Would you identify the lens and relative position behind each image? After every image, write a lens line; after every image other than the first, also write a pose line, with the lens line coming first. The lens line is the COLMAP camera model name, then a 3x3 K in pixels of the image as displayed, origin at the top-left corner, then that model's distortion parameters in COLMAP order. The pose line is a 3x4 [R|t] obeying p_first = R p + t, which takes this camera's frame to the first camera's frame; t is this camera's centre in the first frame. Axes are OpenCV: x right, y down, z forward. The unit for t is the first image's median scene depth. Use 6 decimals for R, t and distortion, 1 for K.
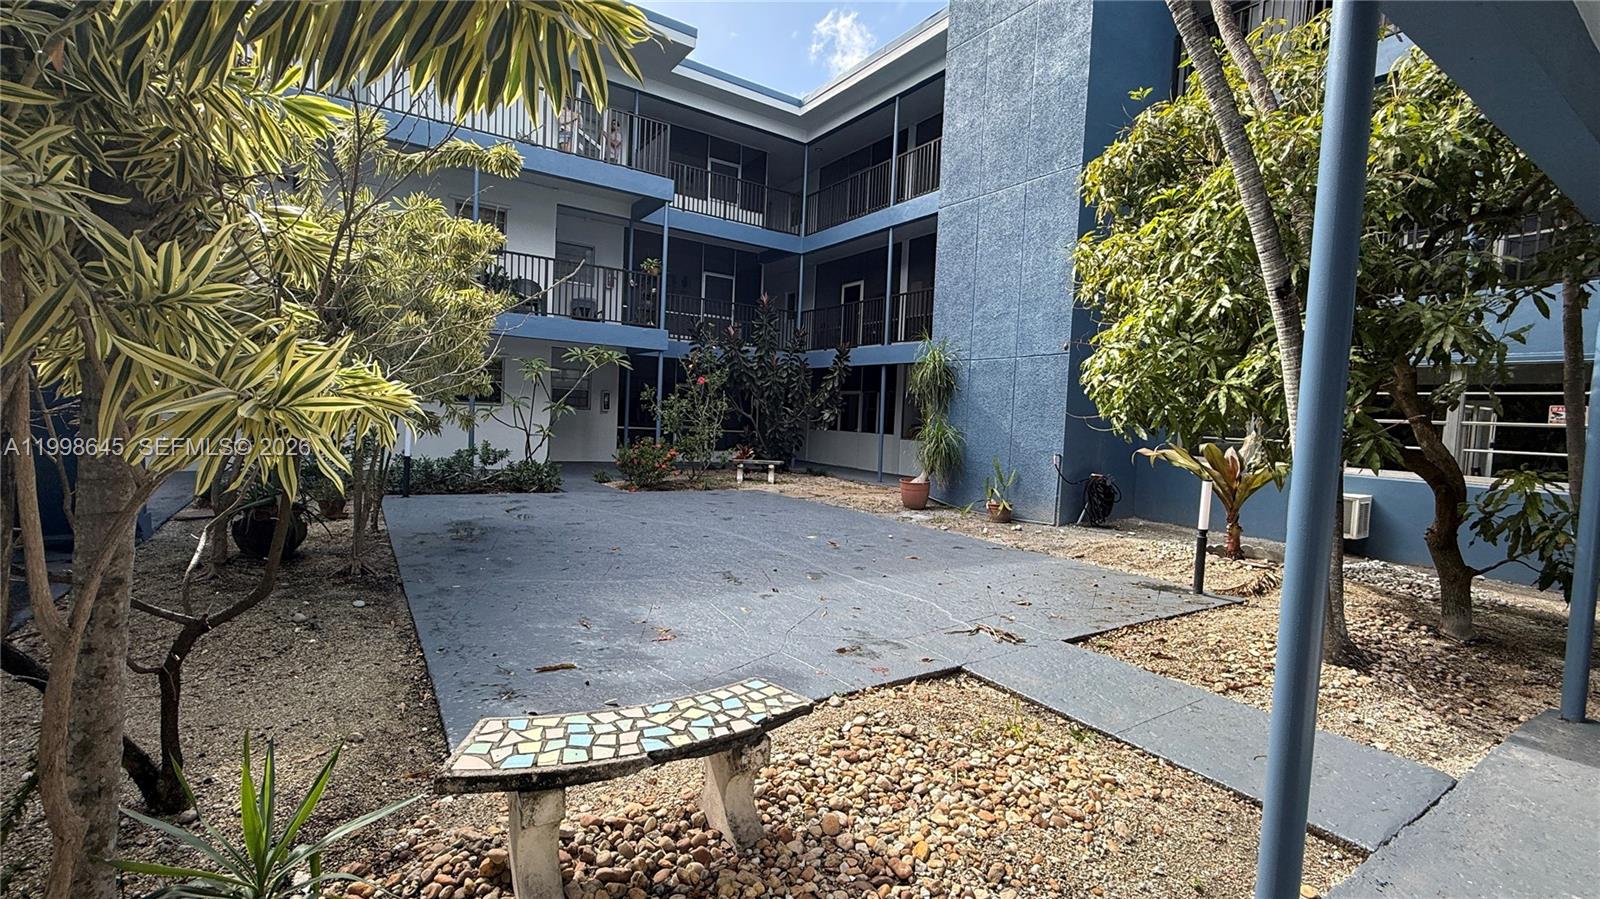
lens RADIAL K [[695.0, 0, 798.7], [0, 695.0, 452.1], [0, 0, 1]] dist [0.001204, 0.000057]
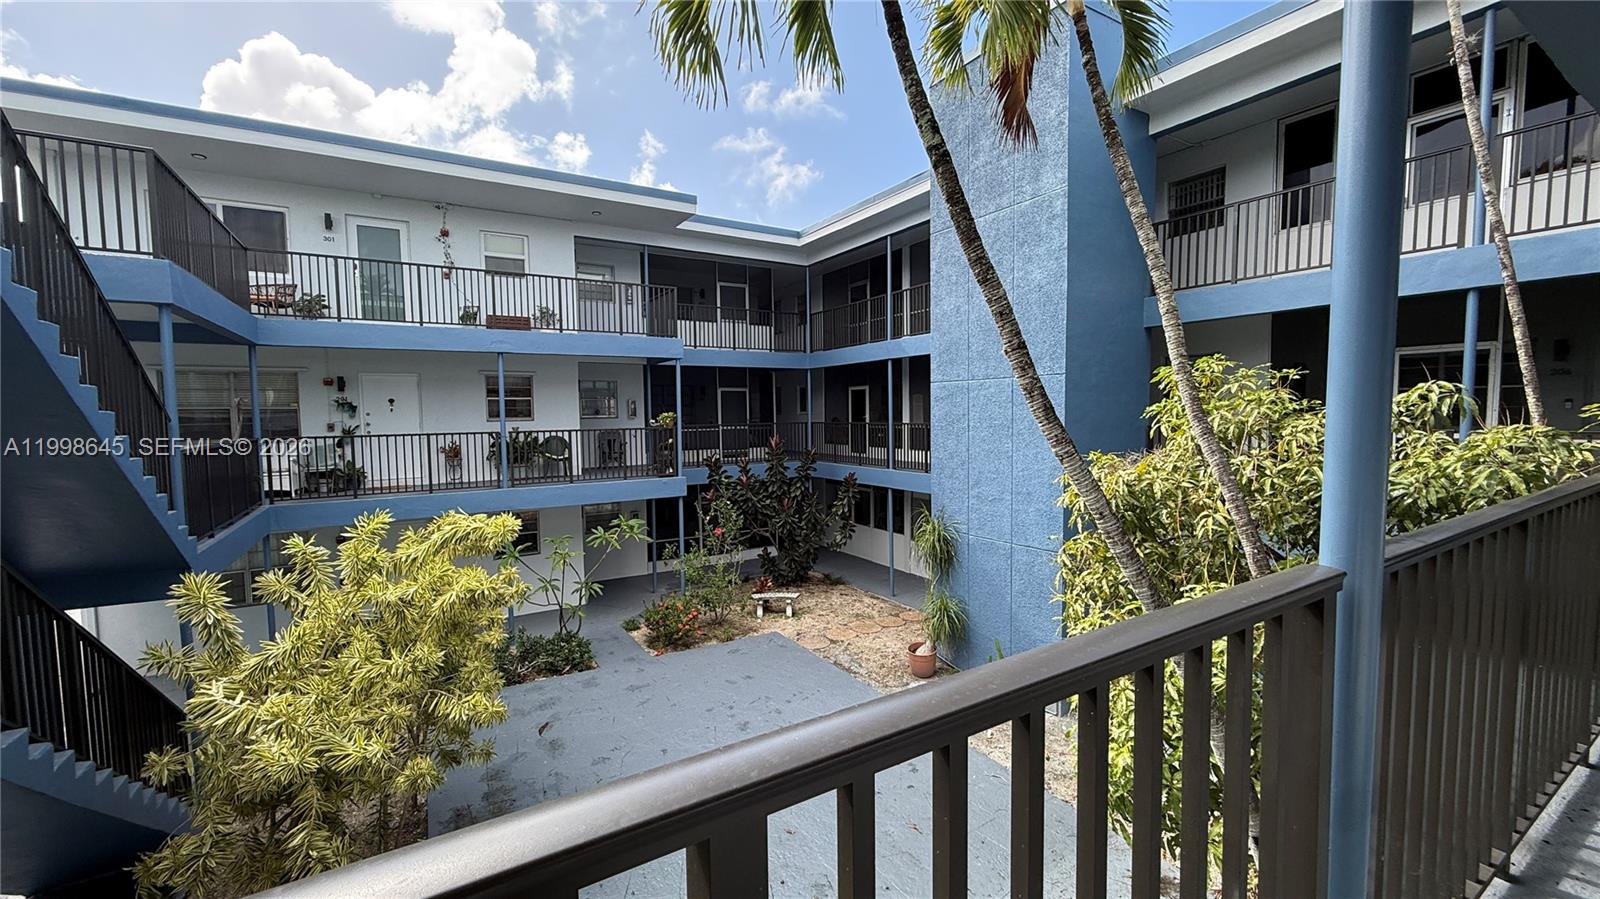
lens RADIAL K [[637.9, 0, 799.9], [0, 637.9, 448.9], [0, 0, 1]] dist [-0.000775, 0.001167]
pose [[0.997645, -0.056127, -0.039418, 0.029576], [0.056433, 0.998384, 0.006693, -0.218475], [0.038979, -0.008902, 0.999200, 0.023115]]
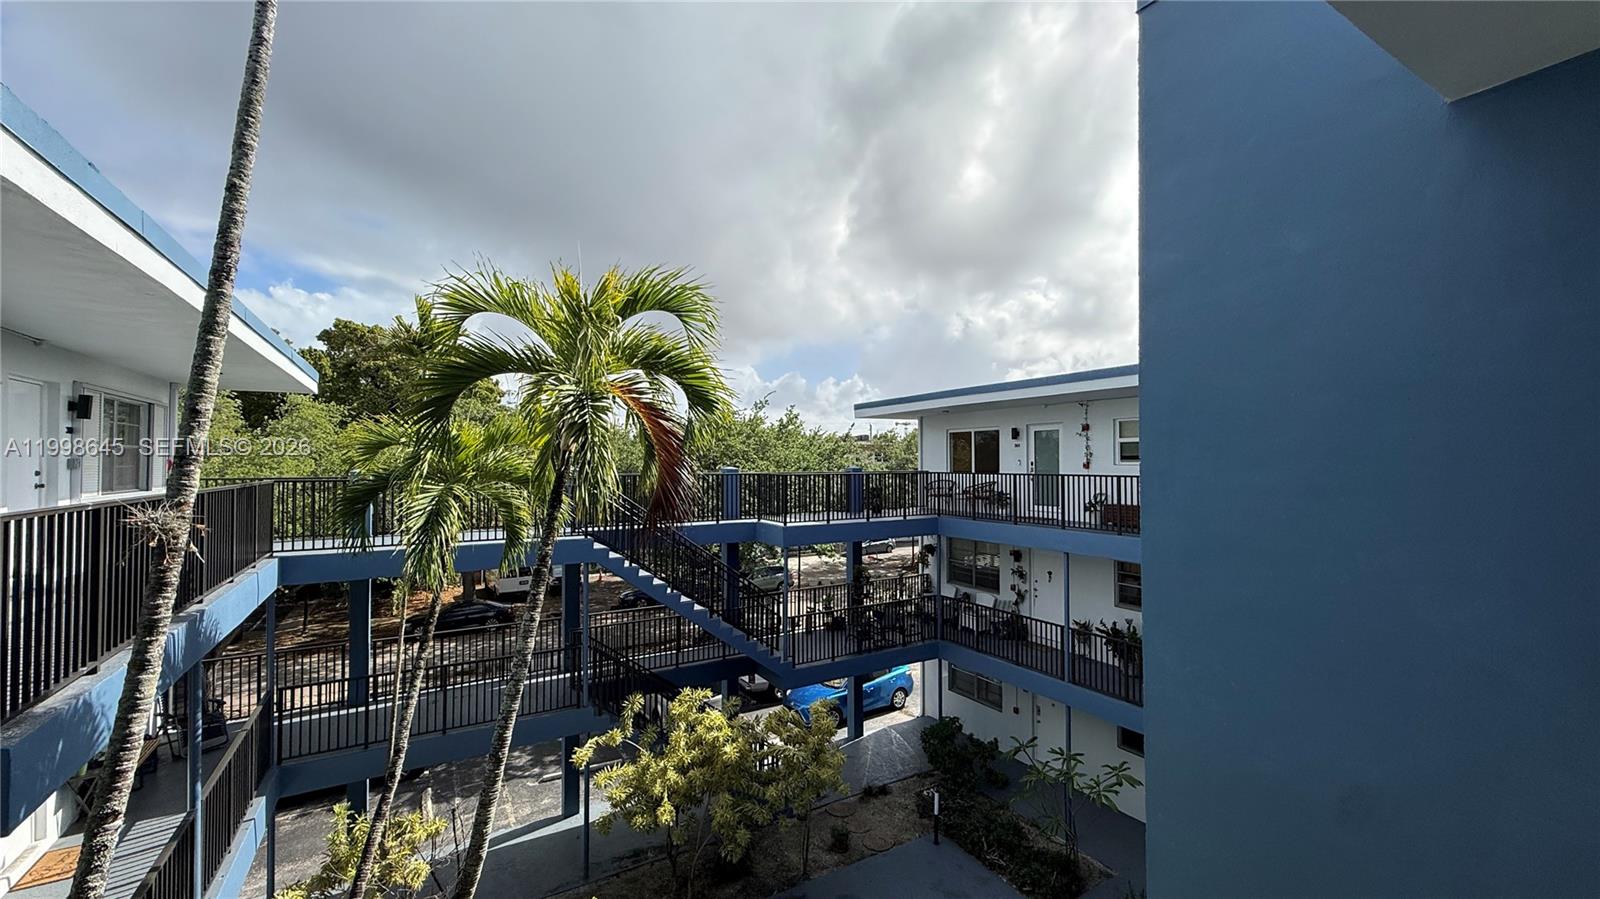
lens RADIAL K [[637.9, 0, 802.0], [0, 637.9, 455.0], [0, 0, 1]] dist [-0.000775, 0.001167]
pose [[-0.037442, -0.054544, -0.997809, 0.515587], [-0.050185, 0.997352, -0.052635, -0.435173], [0.998038, 0.048105, -0.040080, 0.525985]]
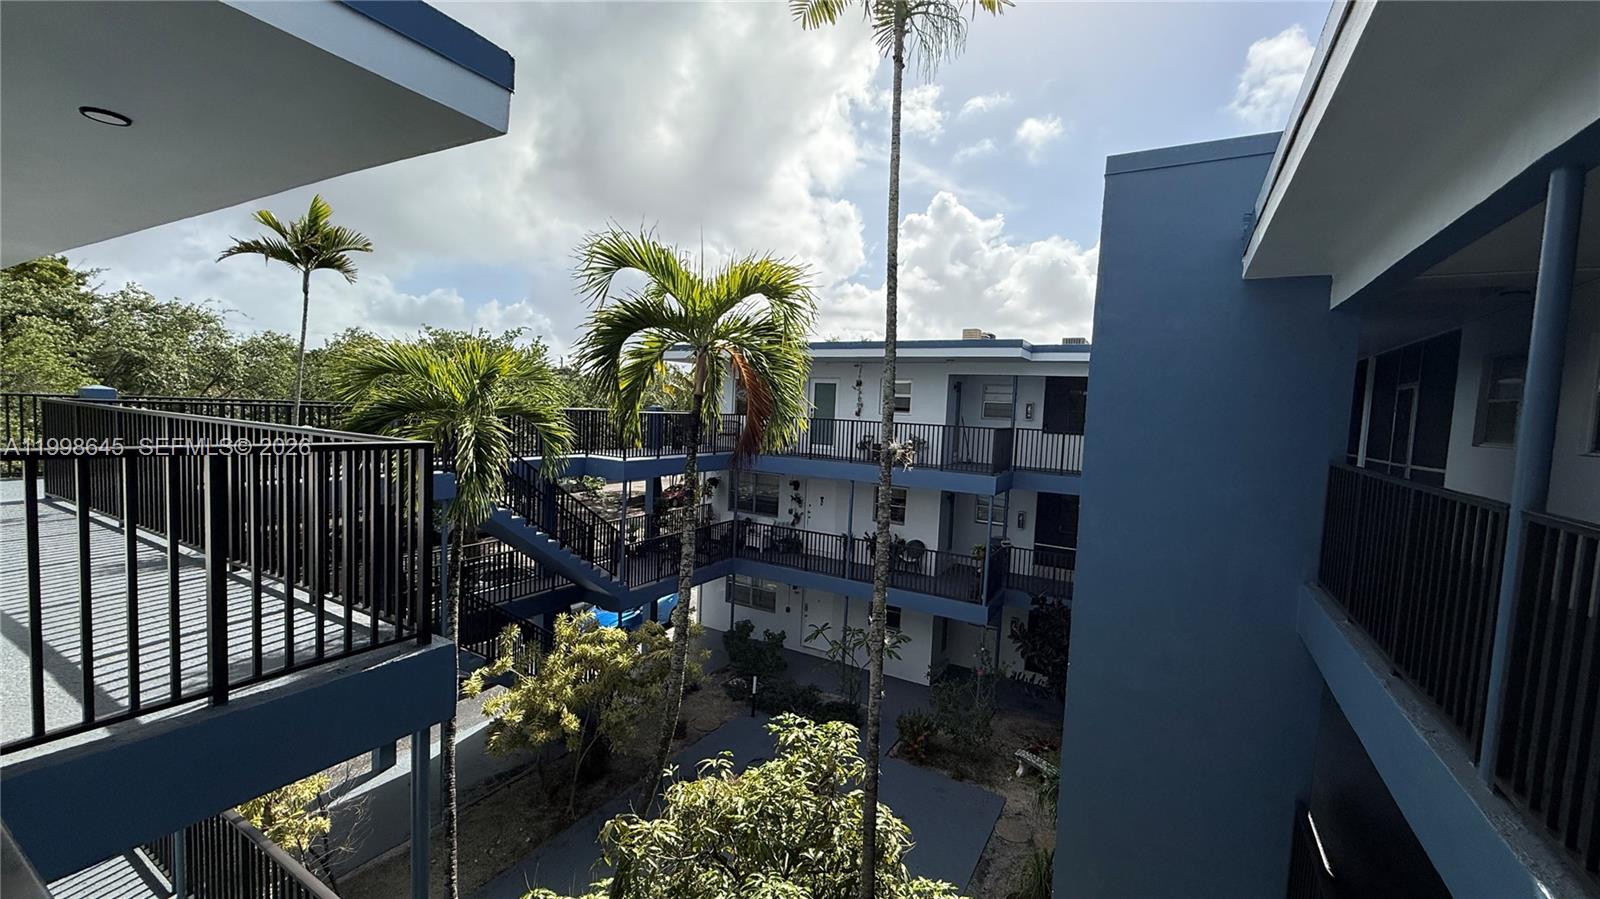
lens RADIAL K [[637.9, 0, 793.5], [0, 637.9, 448.4], [0, 0, 1]] dist [-0.000775, 0.001167]
pose [[0.448780, 0.033328, -0.893021, 0.586686], [-0.068956, 0.997616, 0.002578, -0.418410], [0.890978, 0.060422, 0.450008, 0.244260]]
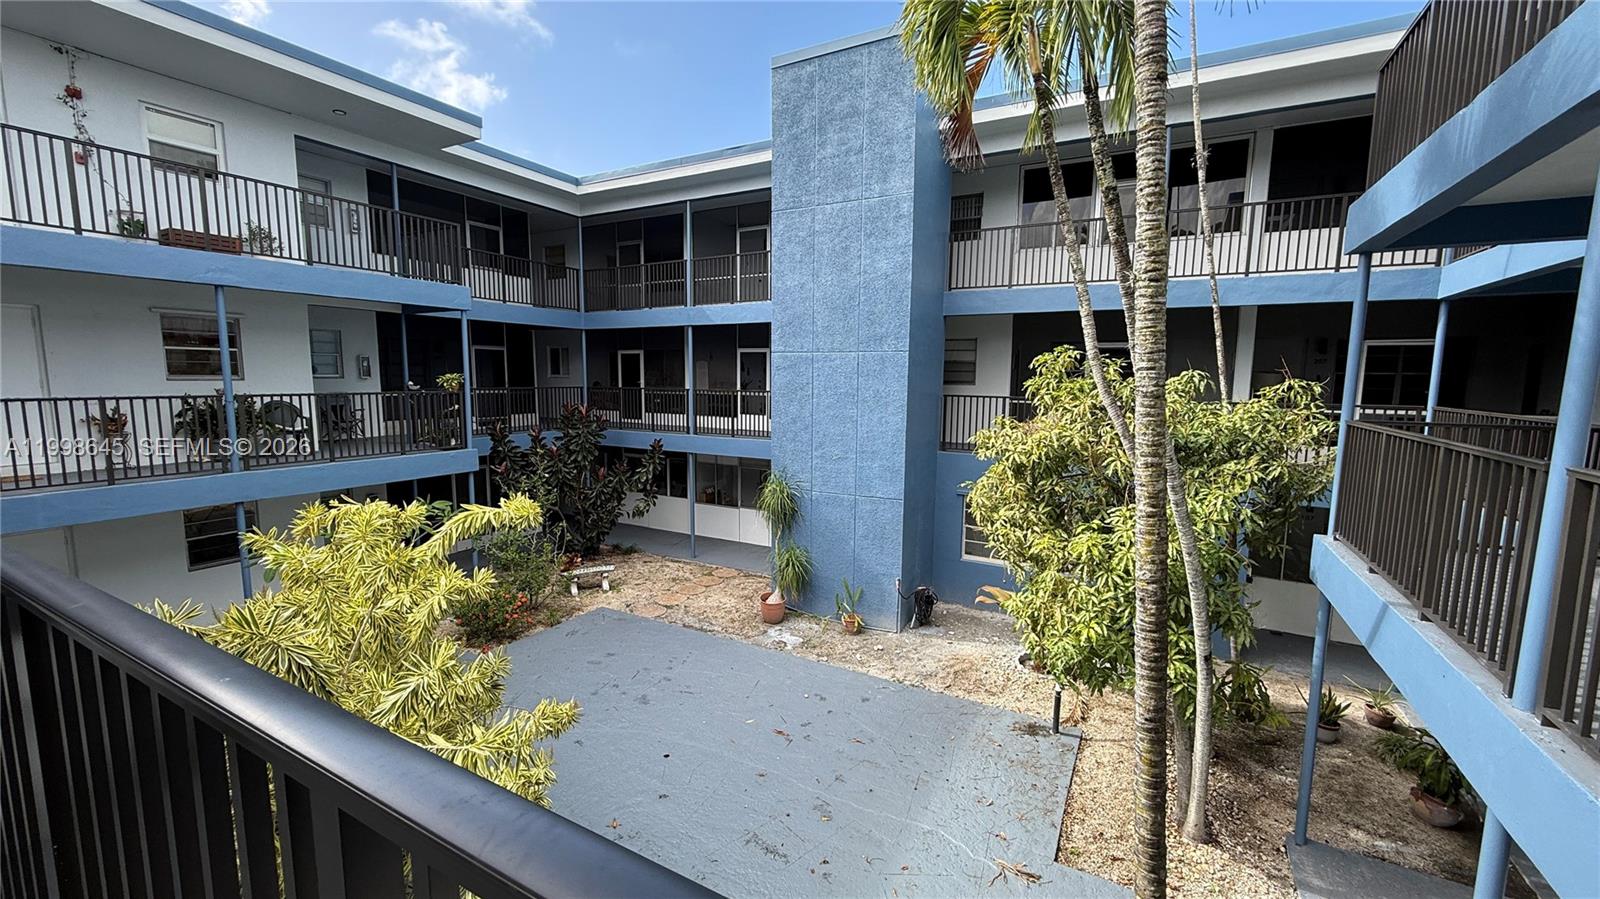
lens RADIAL K [[637.9, 0, 801.1], [0, 637.9, 452.6], [0, 0, 1]] dist [-0.000775, 0.001167]
pose [[0.884884, -0.090643, 0.456908, -0.197747], [0.052492, 0.994040, 0.095541, -0.233002], [-0.462845, -0.060559, 0.884368, 0.045359]]
